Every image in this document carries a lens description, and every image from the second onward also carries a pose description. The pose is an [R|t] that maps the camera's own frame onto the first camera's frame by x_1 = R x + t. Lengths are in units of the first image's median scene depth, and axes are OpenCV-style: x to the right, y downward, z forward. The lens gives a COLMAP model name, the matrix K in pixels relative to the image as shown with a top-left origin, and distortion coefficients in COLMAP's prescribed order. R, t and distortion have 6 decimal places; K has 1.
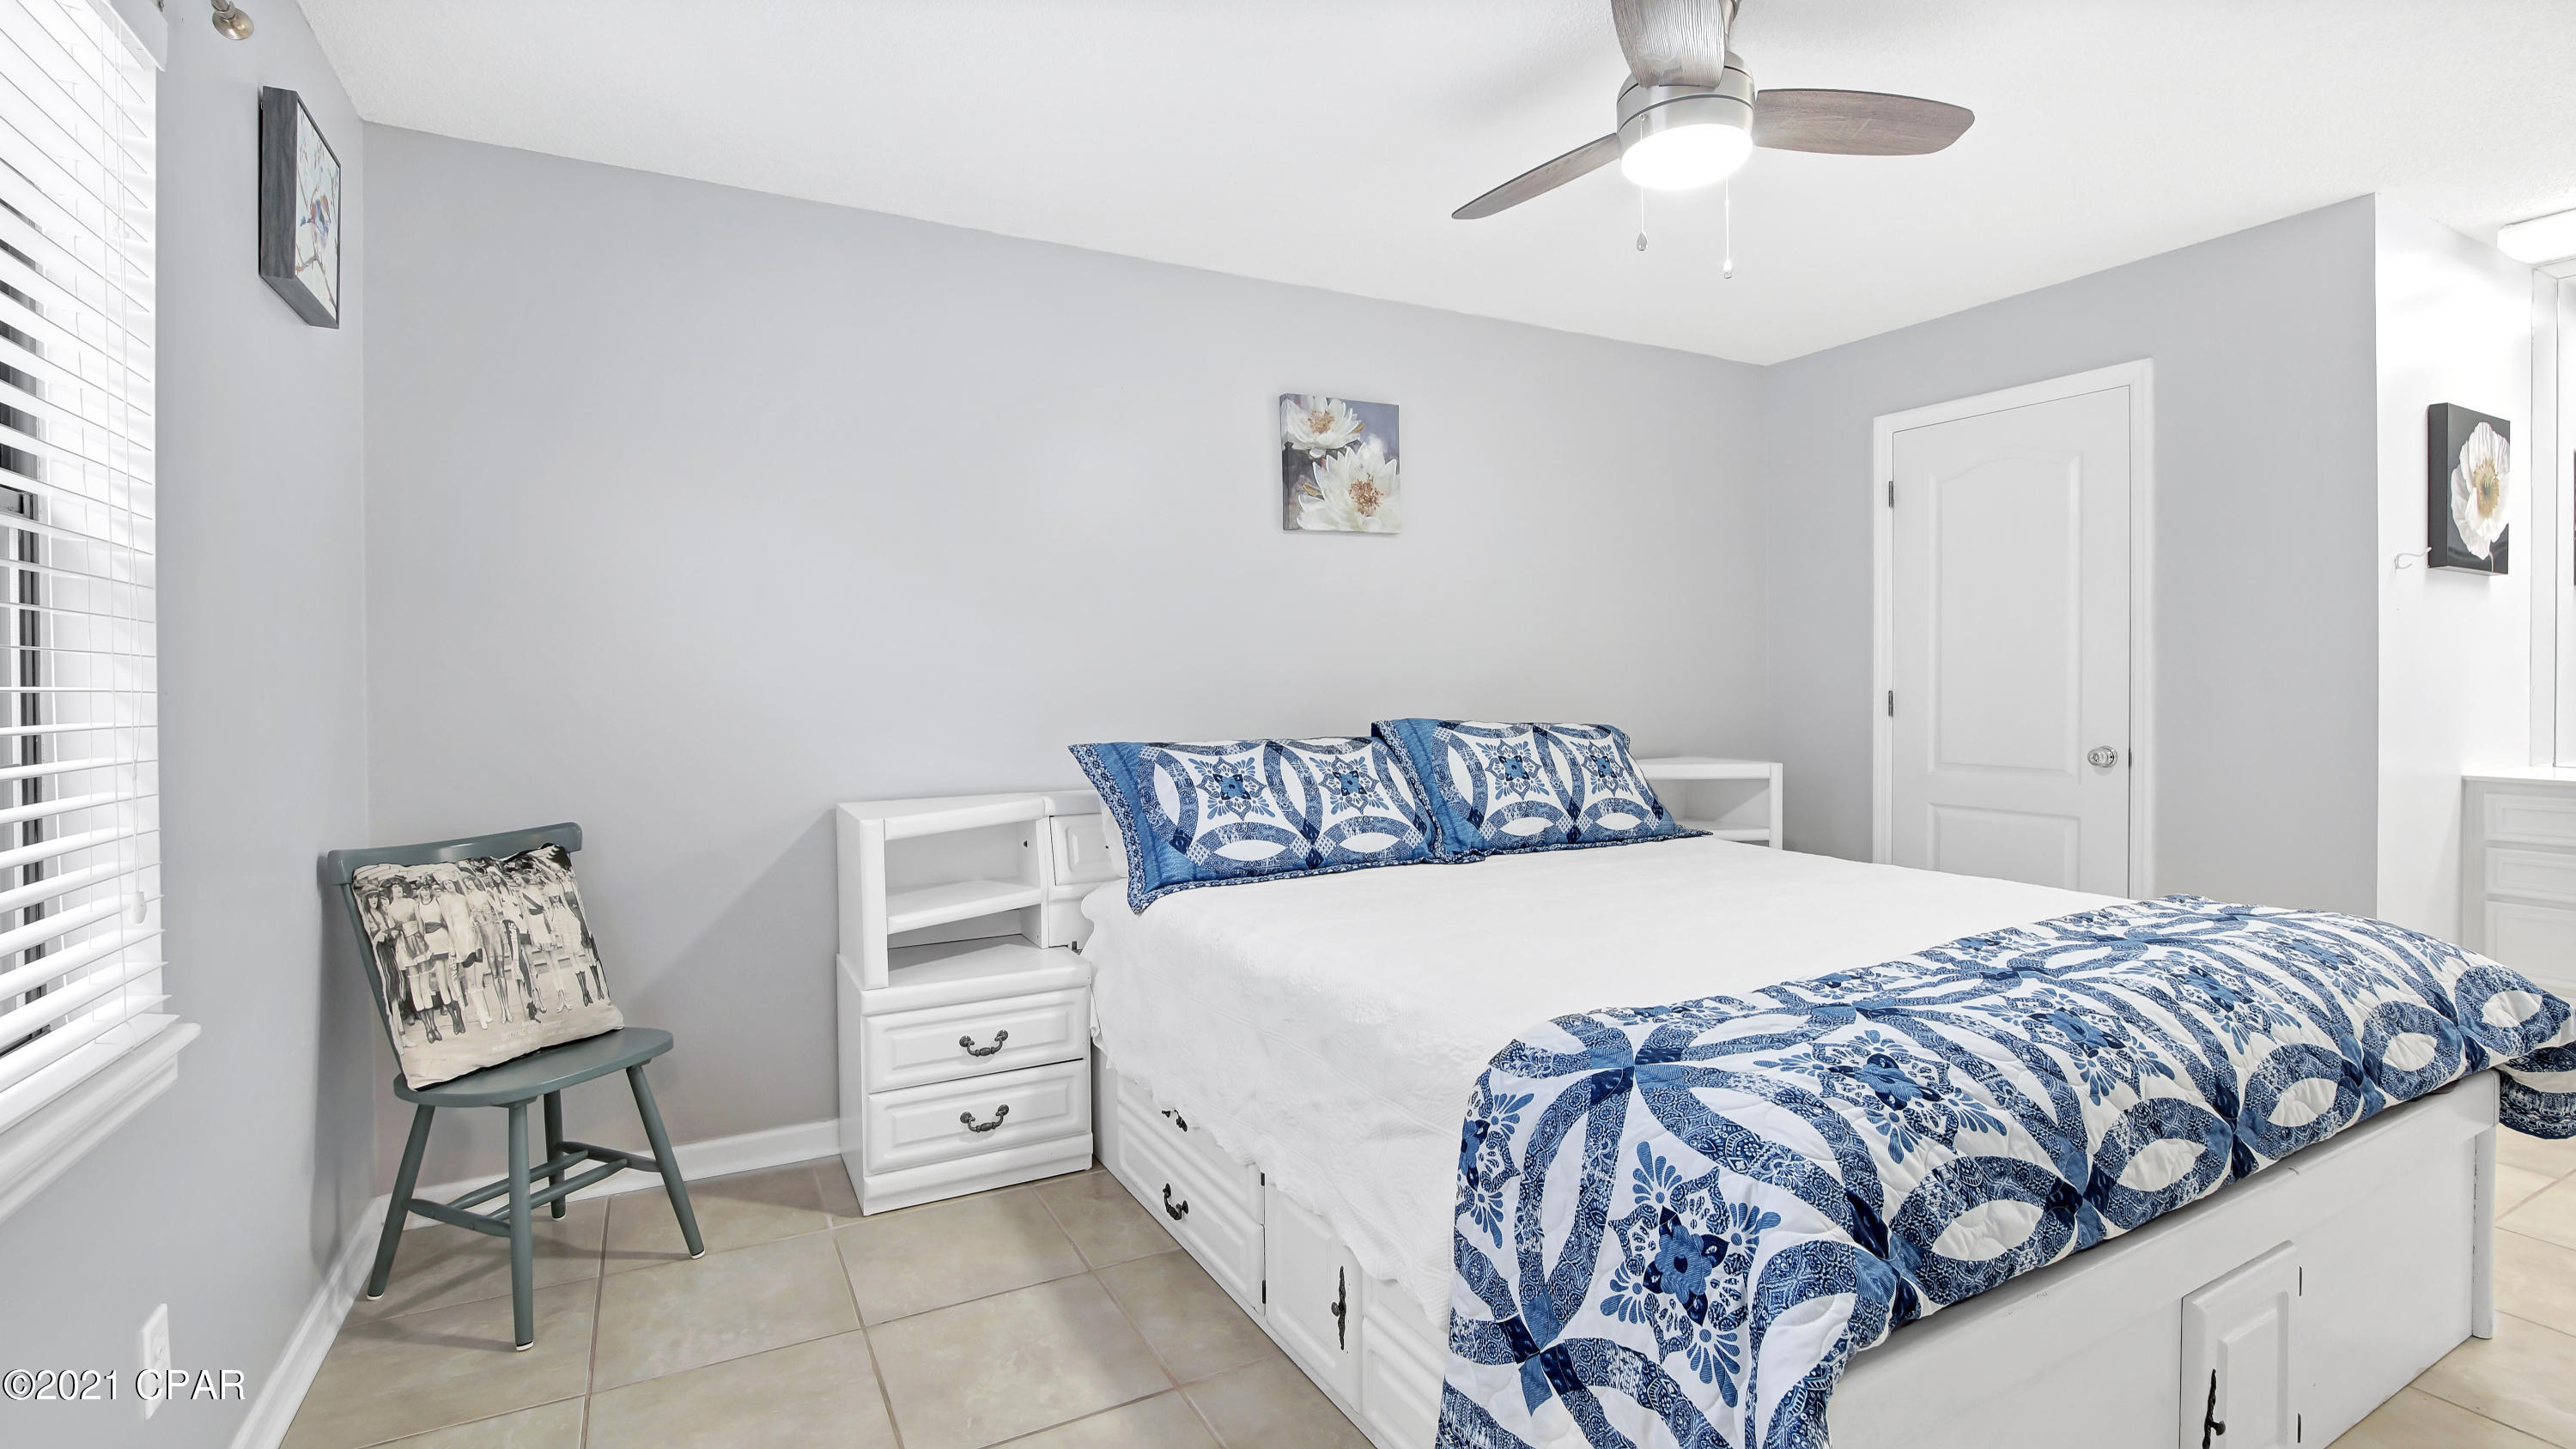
lens RADIAL K [[1193.4, 0, 1289.5], [0, 1193.4, 712.7], [0, 0, 1]] dist [-0.028473, 0.007806]
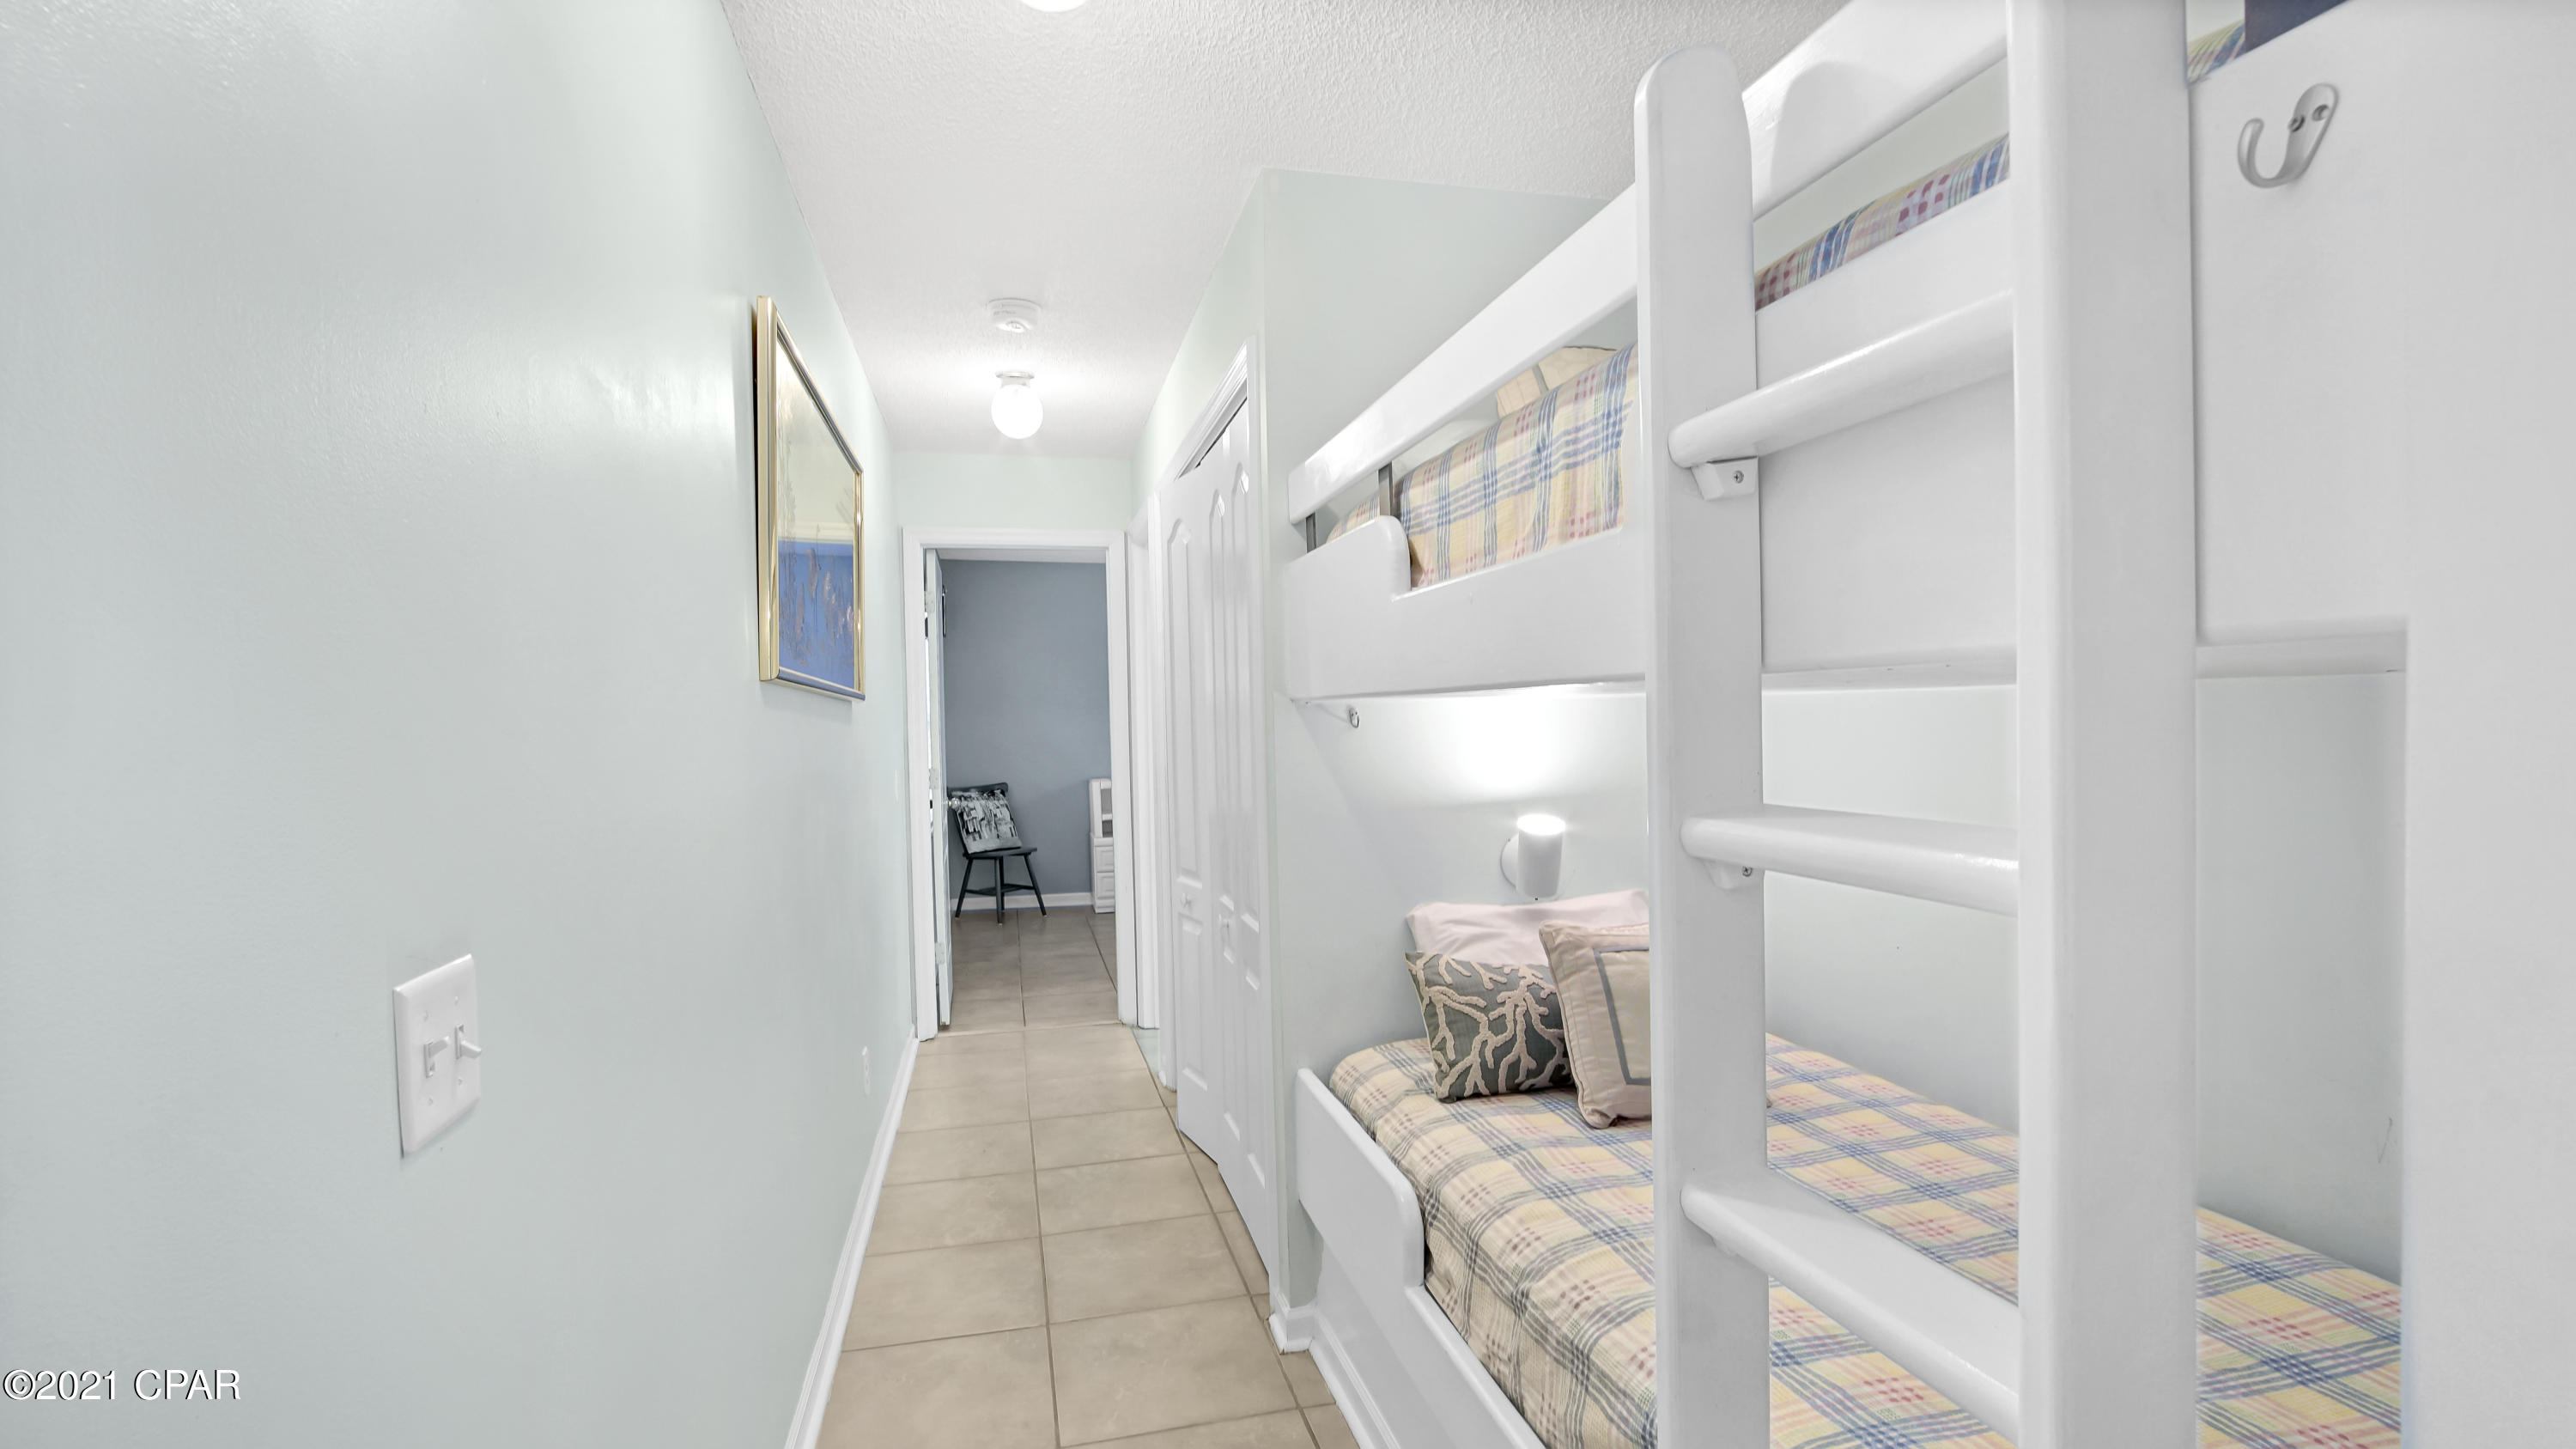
lens RADIAL K [[1193.8, 0, 1289.5], [0, 1193.8, 712.7], [0, 0, 1]] dist [-0.028473, 0.007806]
pose [[0.968489, -0.011582, -0.248787, 0.934296], [0.006514, 0.999754, -0.021183, -0.014967], [0.248971, 0.018895, 0.968327, -1.937689]]
